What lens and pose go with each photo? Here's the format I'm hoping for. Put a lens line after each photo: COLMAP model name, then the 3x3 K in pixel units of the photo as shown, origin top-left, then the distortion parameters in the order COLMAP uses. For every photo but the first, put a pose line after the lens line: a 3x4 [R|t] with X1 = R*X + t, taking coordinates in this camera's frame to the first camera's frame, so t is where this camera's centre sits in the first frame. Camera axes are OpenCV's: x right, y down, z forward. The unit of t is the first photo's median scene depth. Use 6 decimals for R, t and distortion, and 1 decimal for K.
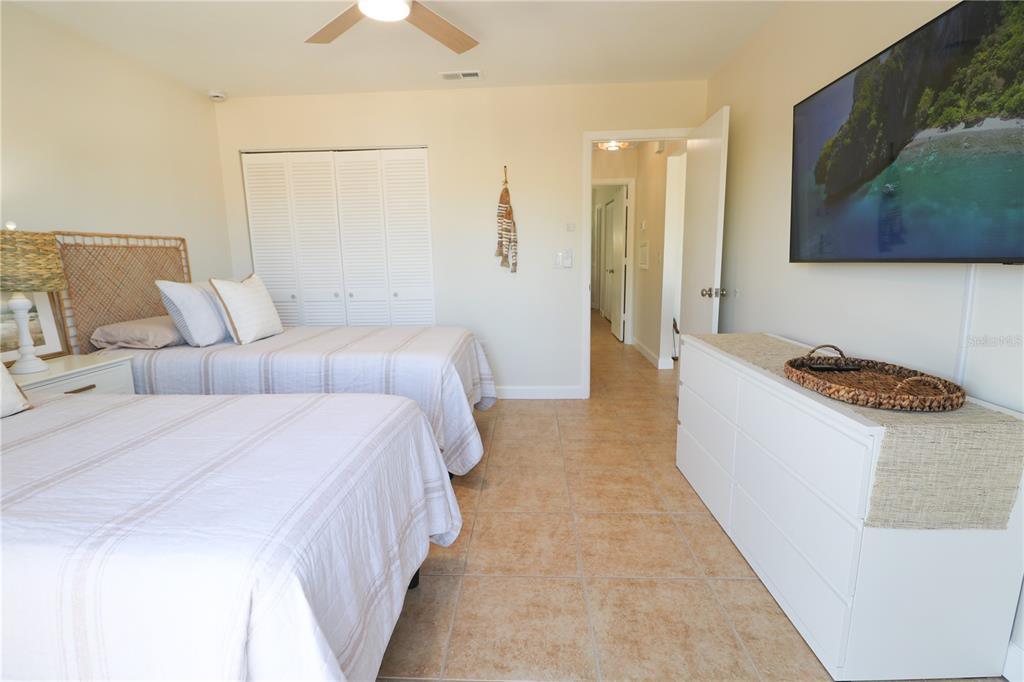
lens RADIAL K [[478.7, 0, 512.0], [0, 478.7, 341.0], [0, 0, 1]] dist [-0.001176, -0.011457]
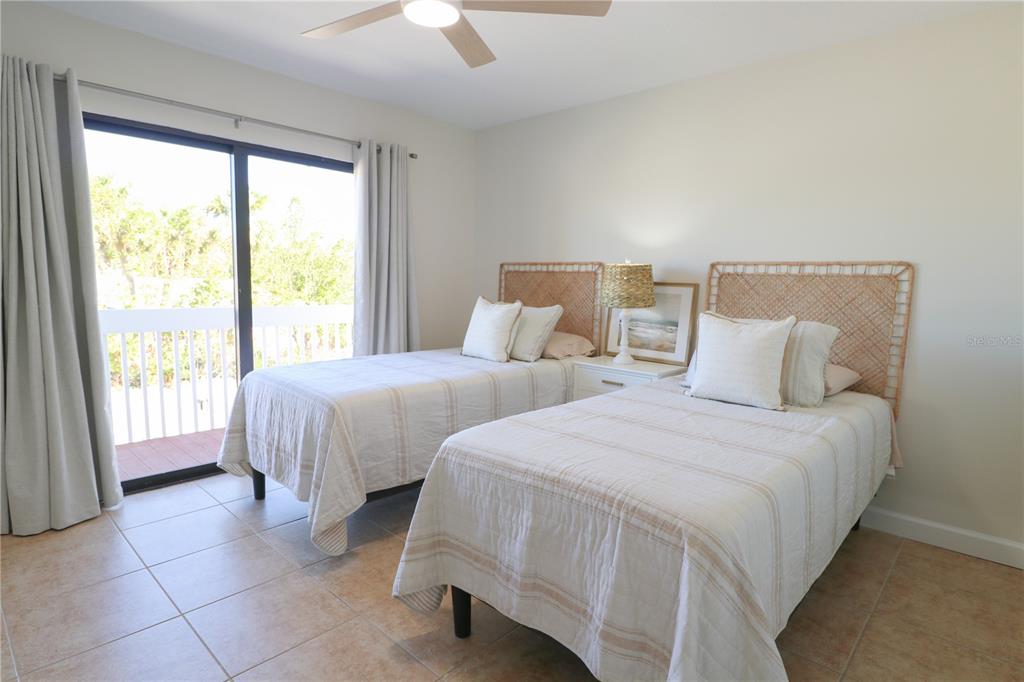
lens RADIAL K [[540.5, 0, 512.0], [0, 540.5, 341.0], [0, 0, 1]] dist [0.000102, -0.014134]
pose [[-0.665960, 0.056880, -0.743816, 0.323192], [-0.162844, 0.961958, 0.219360, -0.236287], [0.727997, 0.267211, -0.631363, 1.409237]]
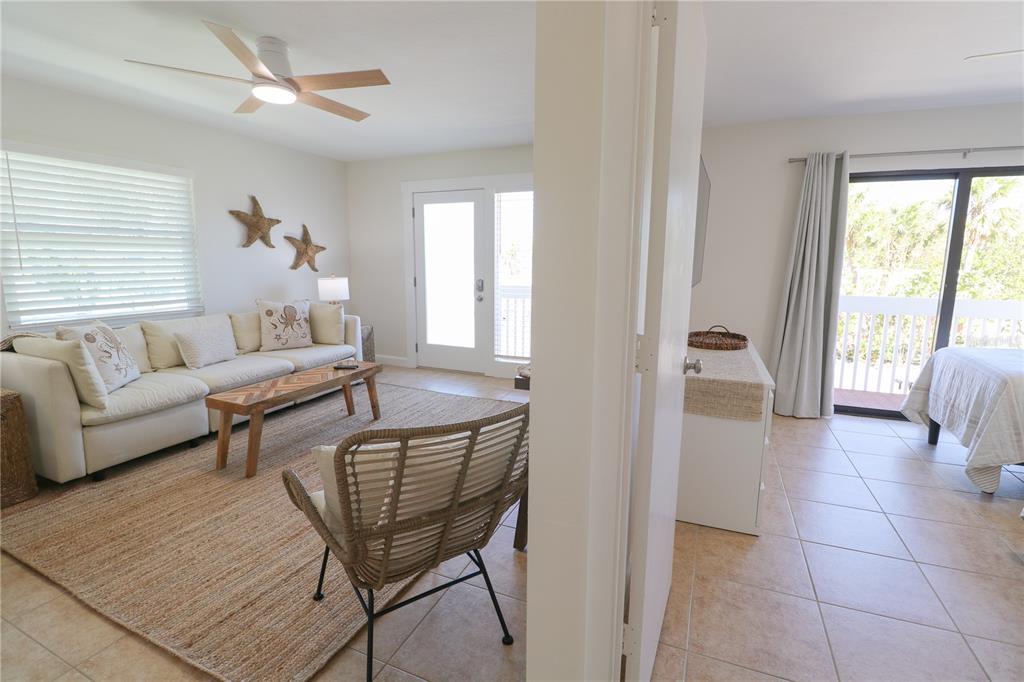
lens RADIAL K [[478.7, 0, 512.0], [0, 478.7, 341.0], [0, 0, 1]] dist [-0.001176, -0.011457]
pose [[-0.926199, -0.074285, 0.369645, 0.462364], [0.055415, 0.942931, 0.328345, -0.346164], [-0.372941, 0.324597, -0.869225, 1.871919]]
